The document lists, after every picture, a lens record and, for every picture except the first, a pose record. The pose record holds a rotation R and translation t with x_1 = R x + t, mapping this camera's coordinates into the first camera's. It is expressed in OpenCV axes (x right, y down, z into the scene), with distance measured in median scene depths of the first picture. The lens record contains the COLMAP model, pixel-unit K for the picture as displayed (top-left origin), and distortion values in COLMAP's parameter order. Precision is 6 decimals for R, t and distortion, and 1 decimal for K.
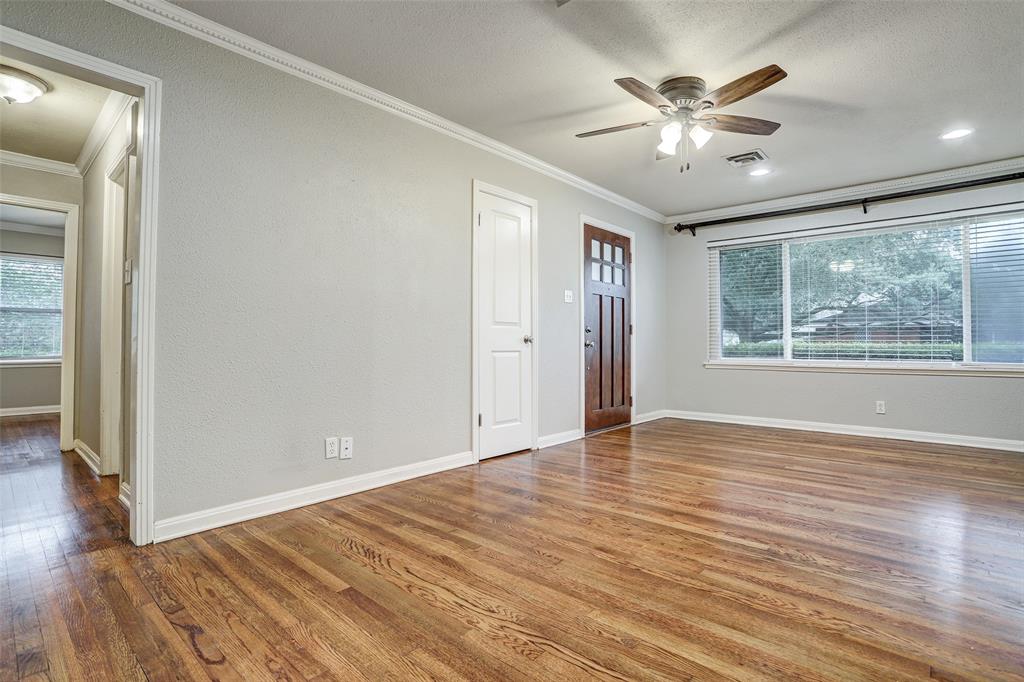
lens RADIAL K [[502.3, 0, 517.4], [0, 502.3, 337.0], [0, 0, 1]] dist [-0.073975, 0.034001]
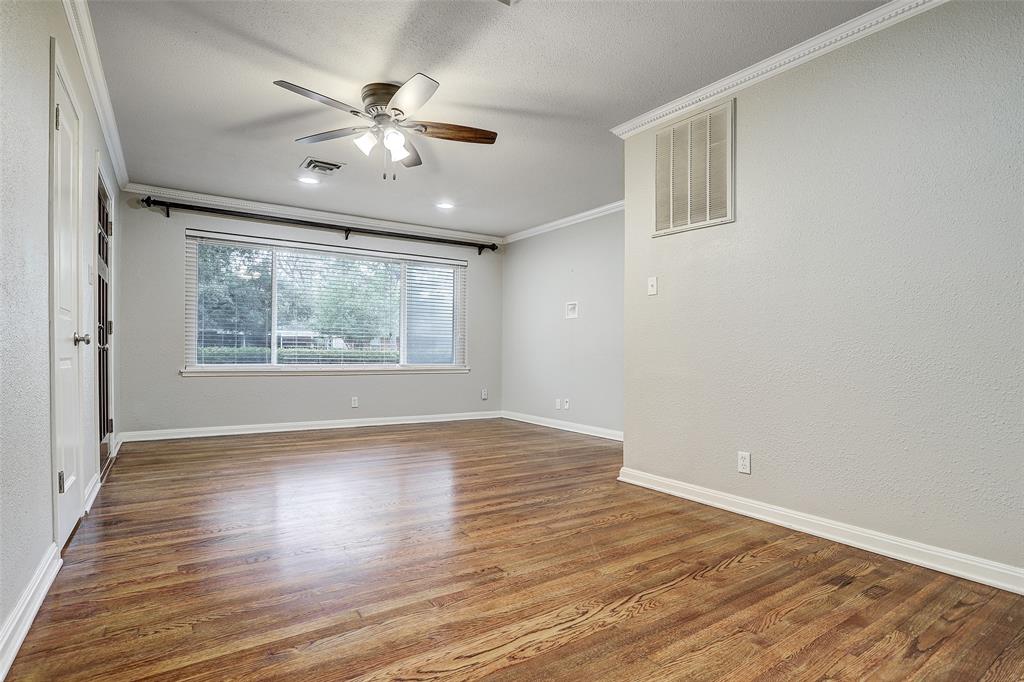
lens RADIAL K [[509.3, 0, 505.3], [0, 509.3, 355.4], [0, 0, 1]] dist [-0.080234, 0.036851]
pose [[0.262441, -0.003985, 0.964940, -0.841522], [-0.023513, 0.999668, 0.010524, 0.012591], [-0.964662, -0.025451, 0.262260, 0.694327]]
